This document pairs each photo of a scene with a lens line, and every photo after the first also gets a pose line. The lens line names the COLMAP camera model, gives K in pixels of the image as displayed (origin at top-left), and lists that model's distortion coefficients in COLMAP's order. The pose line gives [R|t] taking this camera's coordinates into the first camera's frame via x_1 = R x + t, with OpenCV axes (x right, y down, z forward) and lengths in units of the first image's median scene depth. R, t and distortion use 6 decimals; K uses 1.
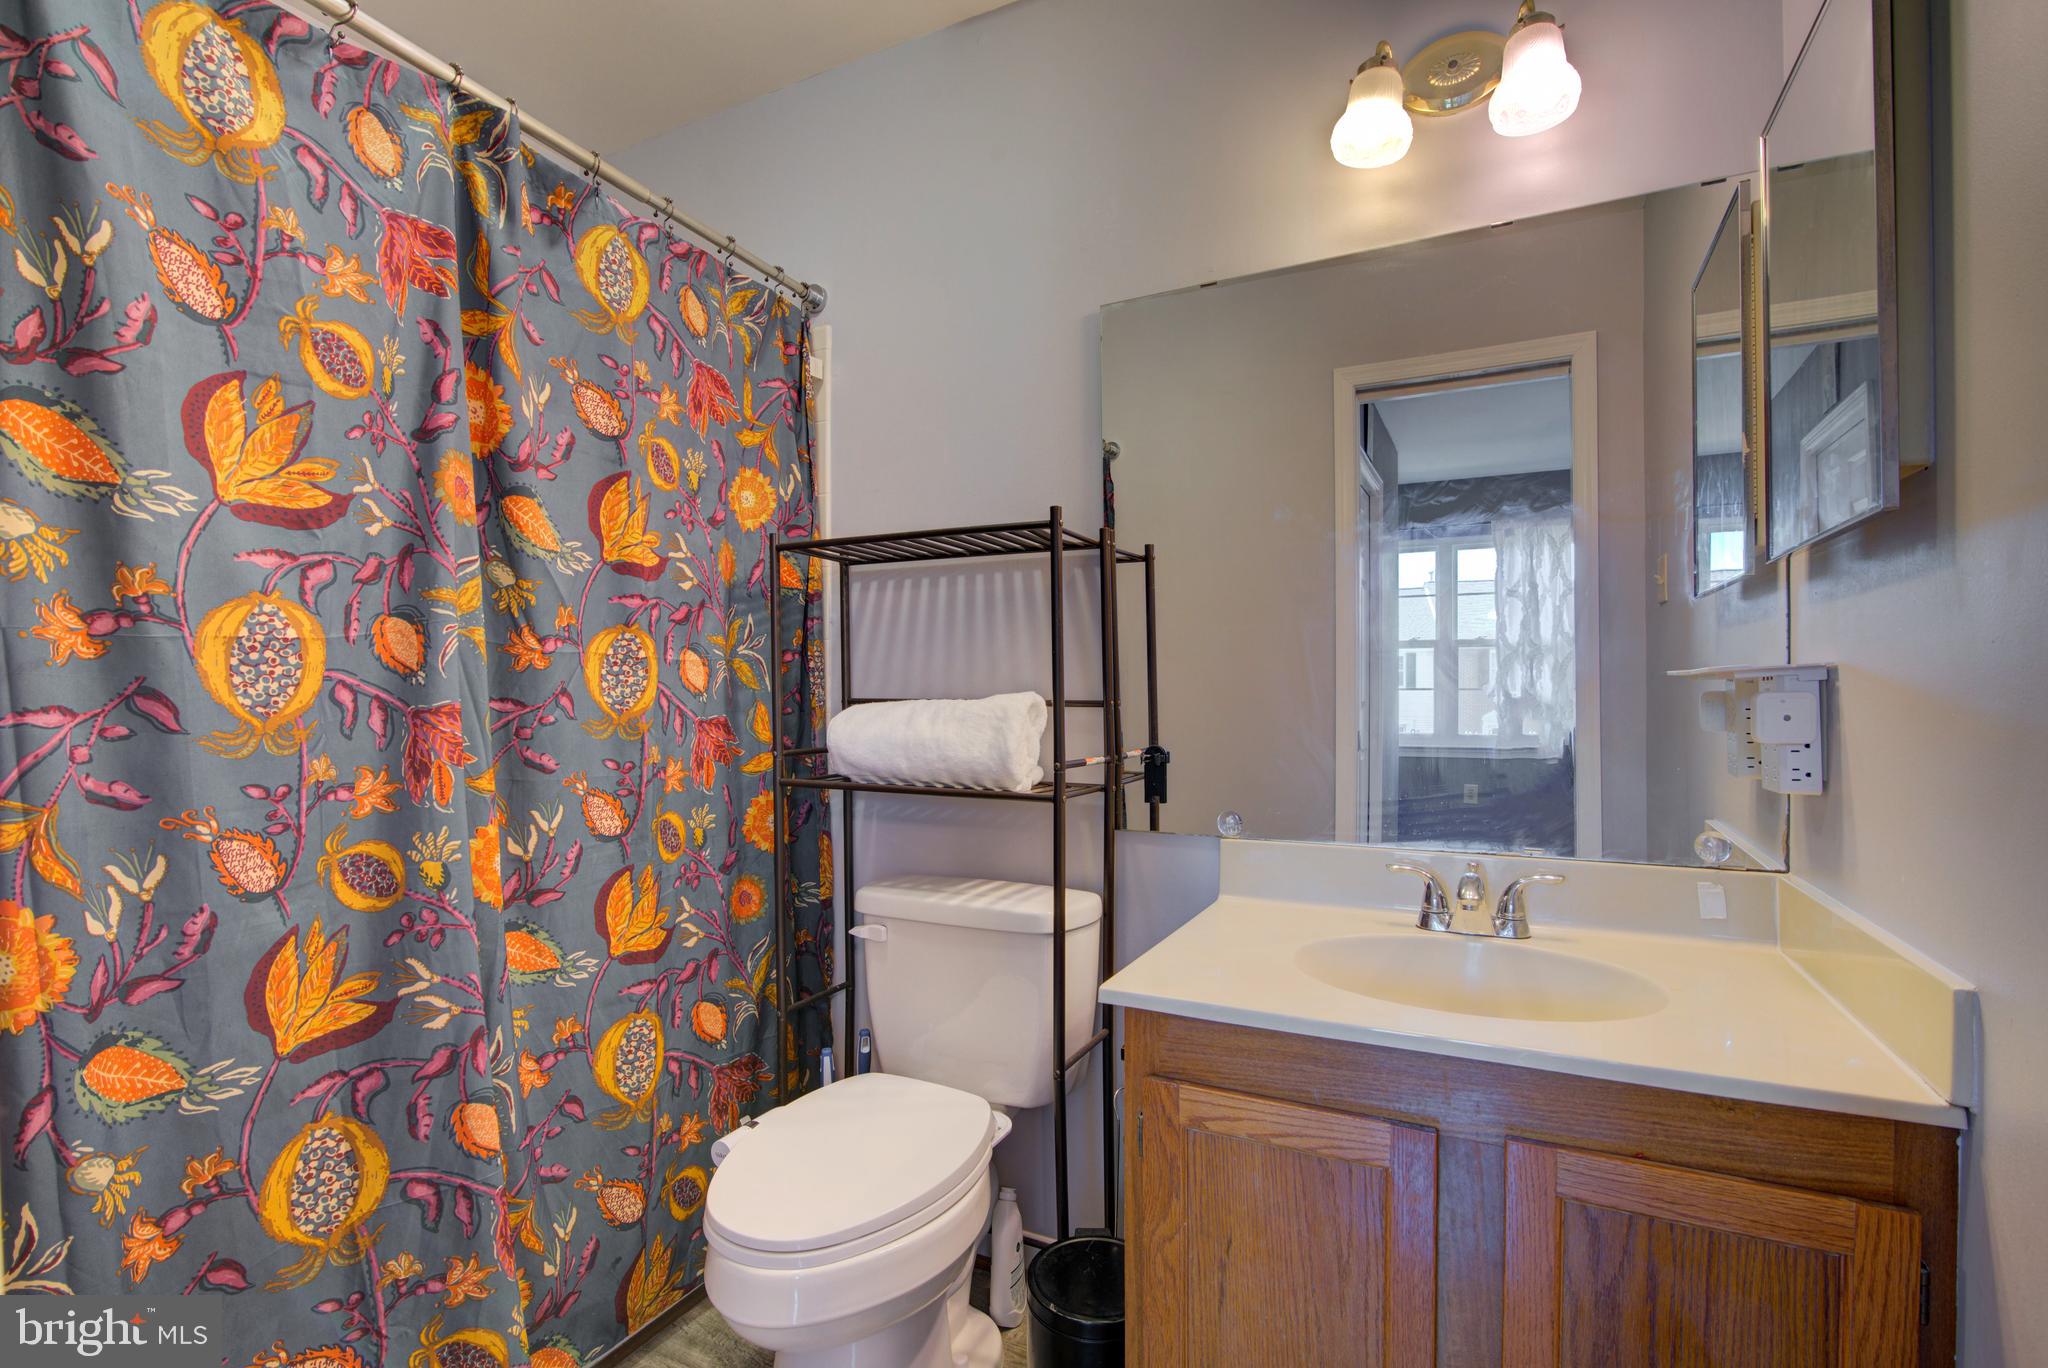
lens RADIAL K [[935.5, 0, 1030.3], [0, 935.5, 693.8], [0, 0, 1]] dist [-0.019906, -0.000079]
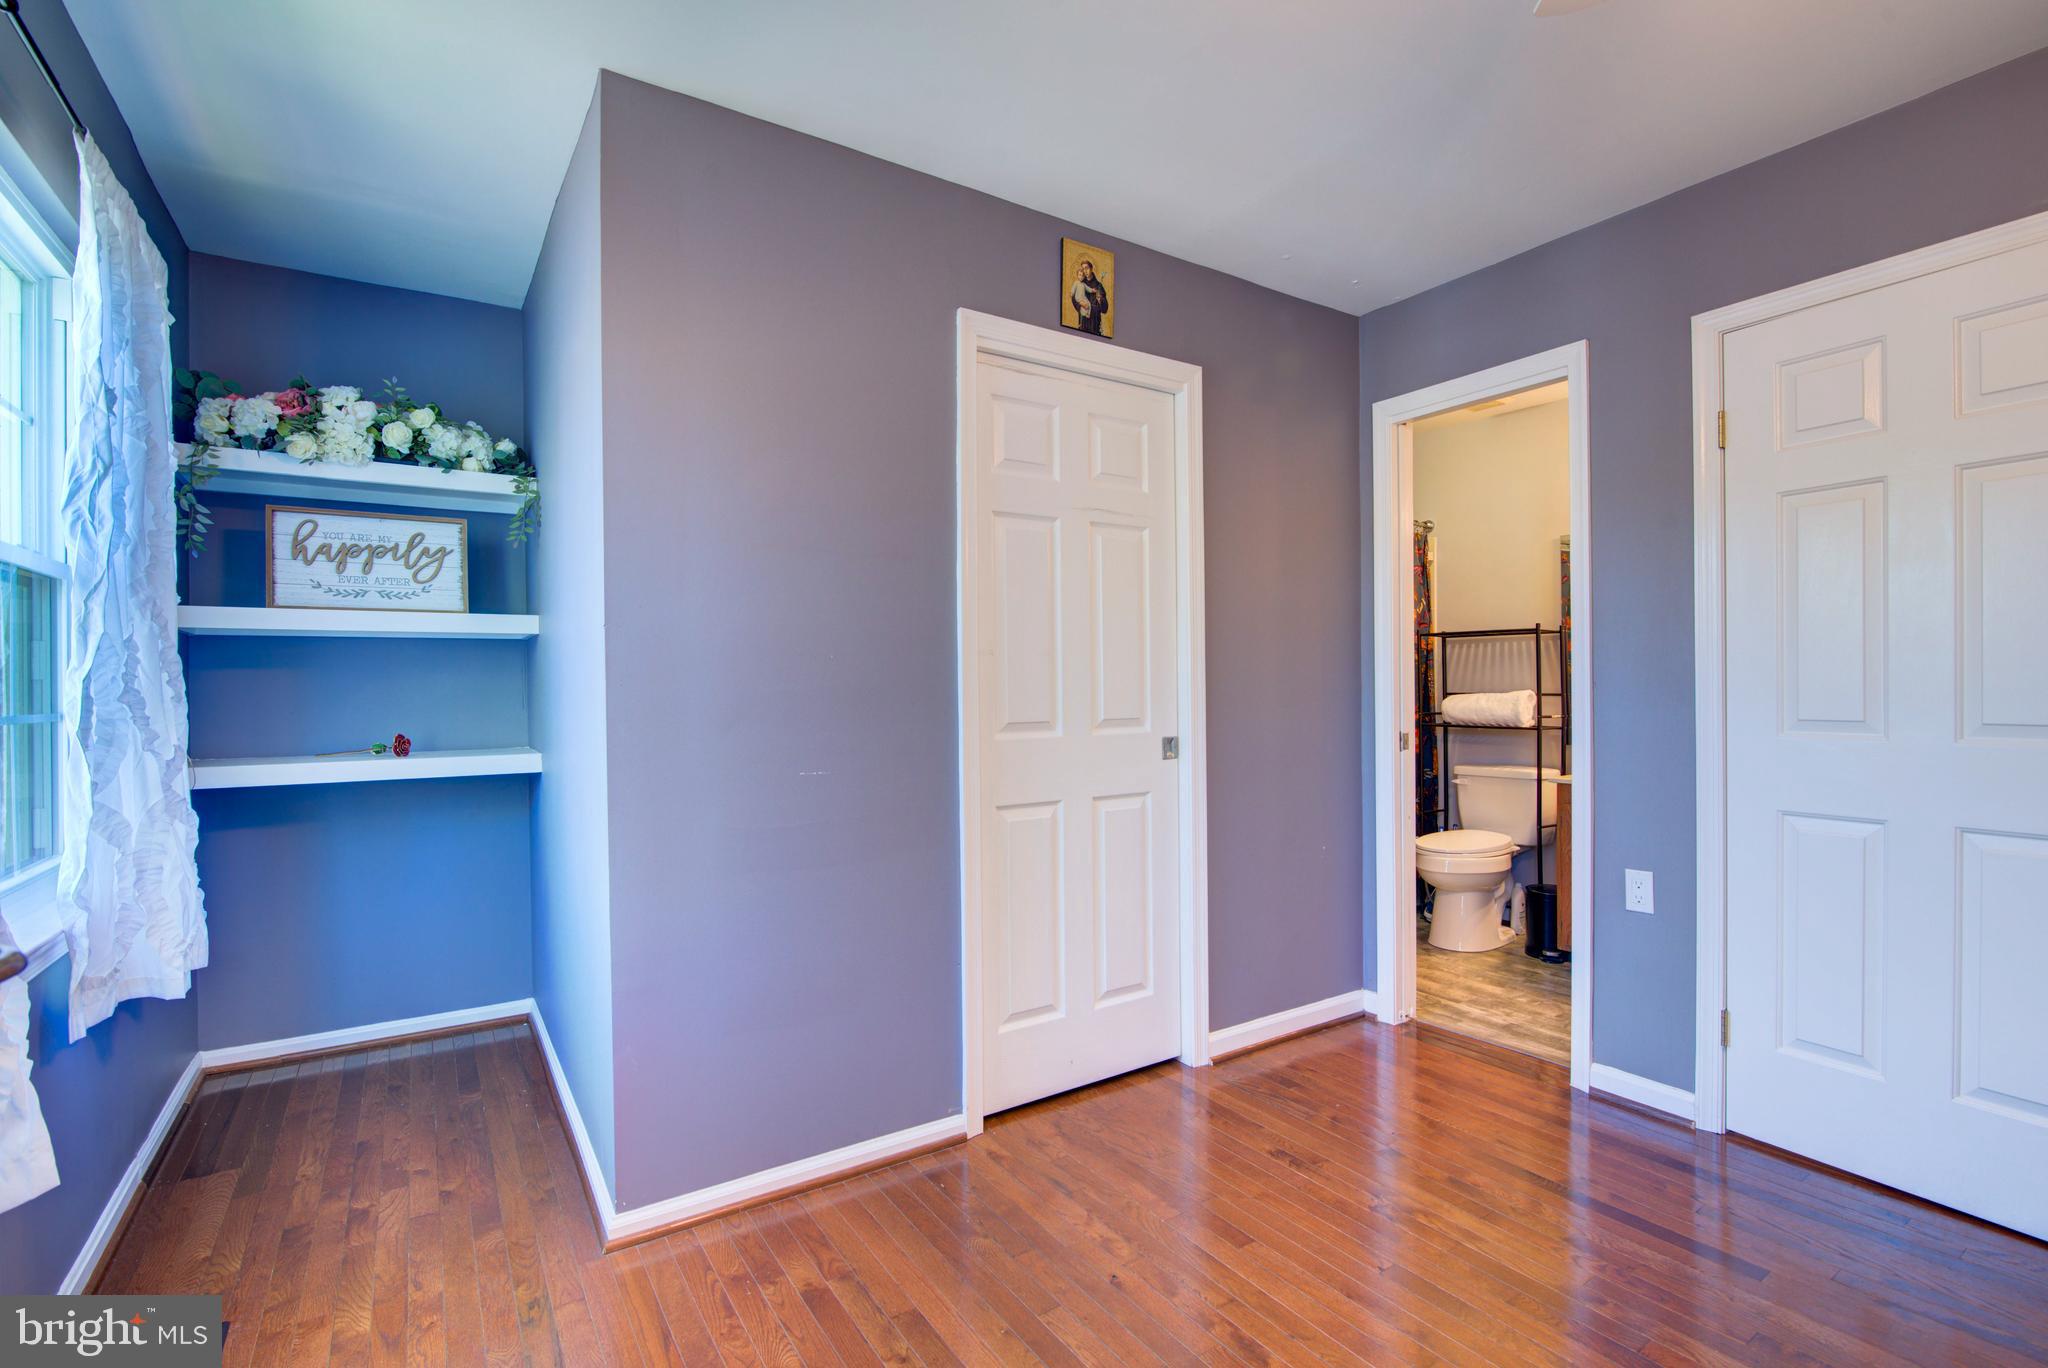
lens RADIAL K [[935.5, 0, 1030.3], [0, 935.5, 693.8], [0, 0, 1]] dist [-0.019906, -0.000079]
pose [[0.872362, 0.000690, -0.488861, 0.054081], [0.002429, 0.999981, 0.005746, -0.009070], [0.488855, -0.006200, 0.872343, -1.855693]]
